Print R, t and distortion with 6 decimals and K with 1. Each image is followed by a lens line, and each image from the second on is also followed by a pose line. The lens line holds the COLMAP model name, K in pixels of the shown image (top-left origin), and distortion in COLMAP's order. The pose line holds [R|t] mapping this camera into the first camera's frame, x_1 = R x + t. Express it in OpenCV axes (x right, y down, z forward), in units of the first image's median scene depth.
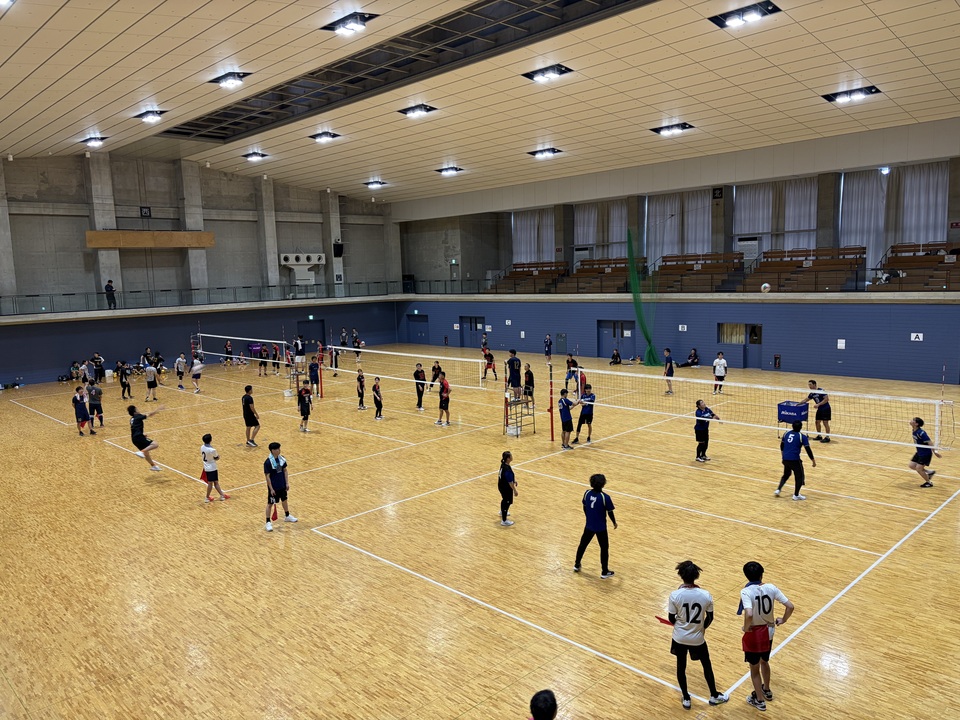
lens RADIAL K [[730.2, 0, 480.0], [0, 730.2, 360.0], [0, 0, 1]] dist [0.064296, -0.059487]
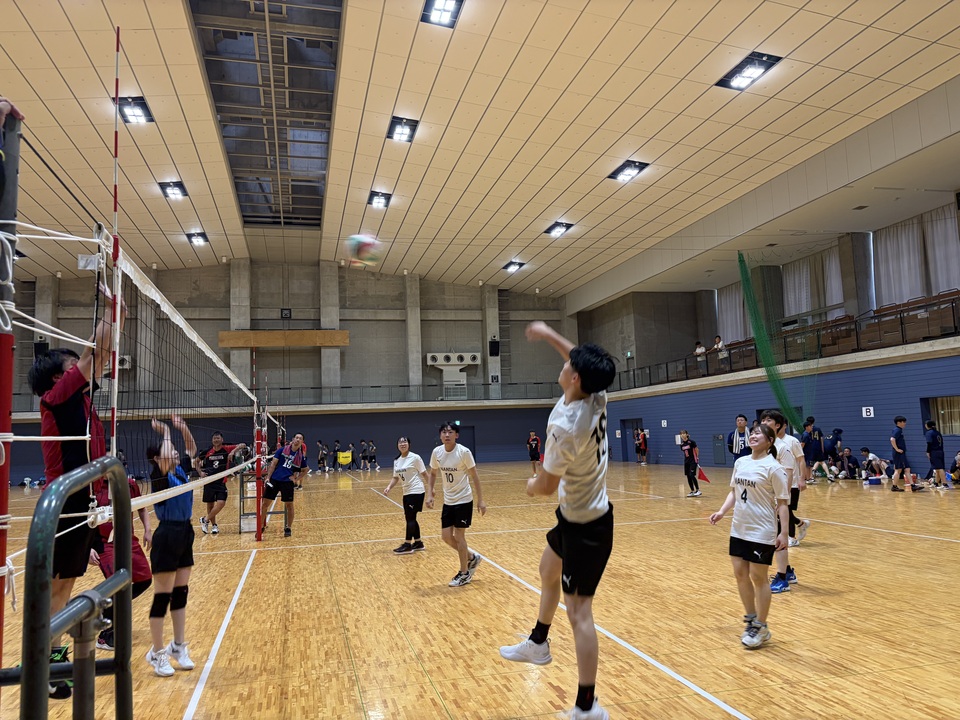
lens RADIAL K [[726.9, 0, 478.5], [0, 726.9, 357.8], [0, 0, 1]] dist [0.074263, -0.063108]
pose [[0.862052, -0.055282, -0.503796, 0.264597], [-0.052772, 0.978839, -0.197708, 0.040491], [0.504065, 0.197021, 0.840893, 0.298772]]
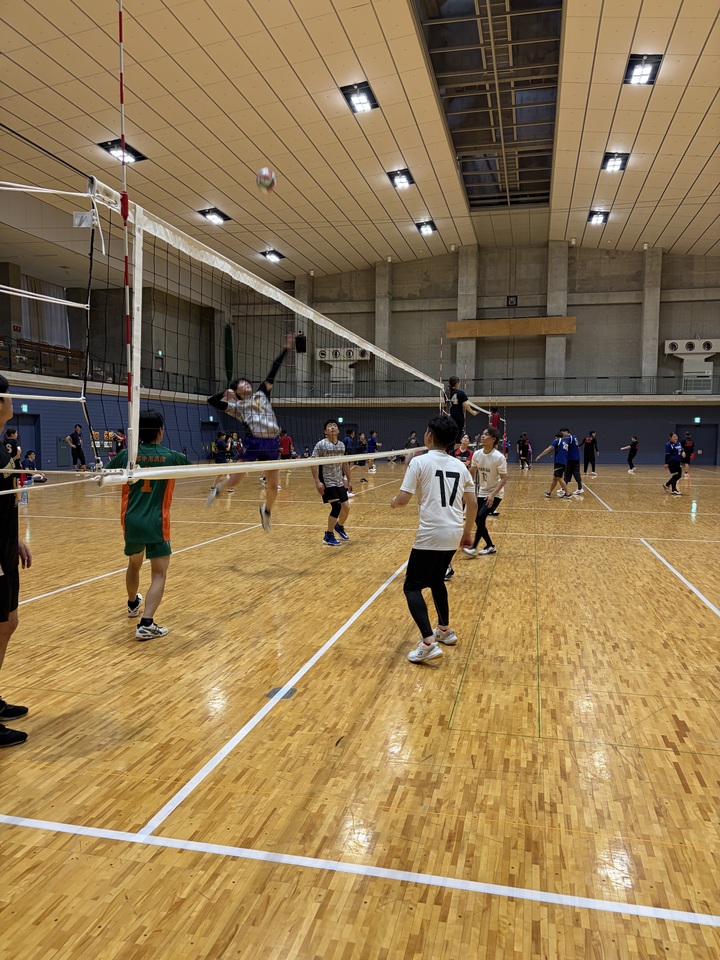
lens RADIAL K [[730.2, 0, 365.0], [0, 730.2, 482.8], [0, 0, 1]] dist [0.064296, -0.059487]
pose [[0.546330, 0.089838, -0.832738, 0.268085], [-0.127279, 0.991589, 0.023472, 0.039669], [0.827843, 0.093167, 0.553169, 0.312926]]
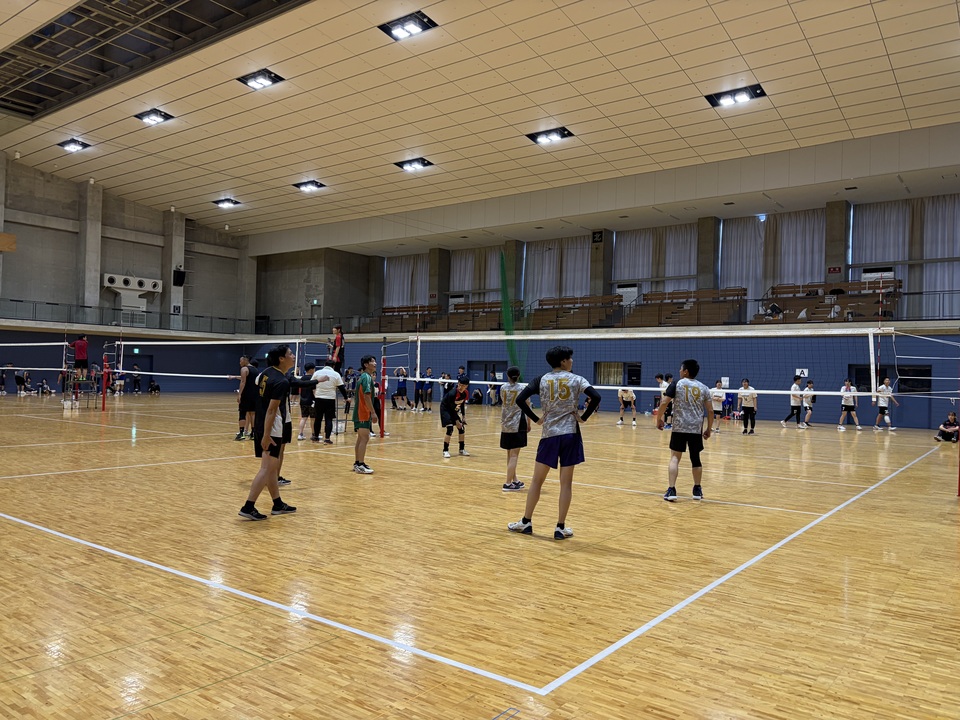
lens RADIAL K [[729.5, 0, 484.7], [0, 729.5, 366.9], [0, 0, 1]] dist [0.030141, -0.007555]
pose [[0.986485, 0.058518, 0.153044, 0.043242], [-0.037436, 0.989840, -0.137172, 0.069881], [-0.159516, 0.129589, 0.978653, 0.119787]]
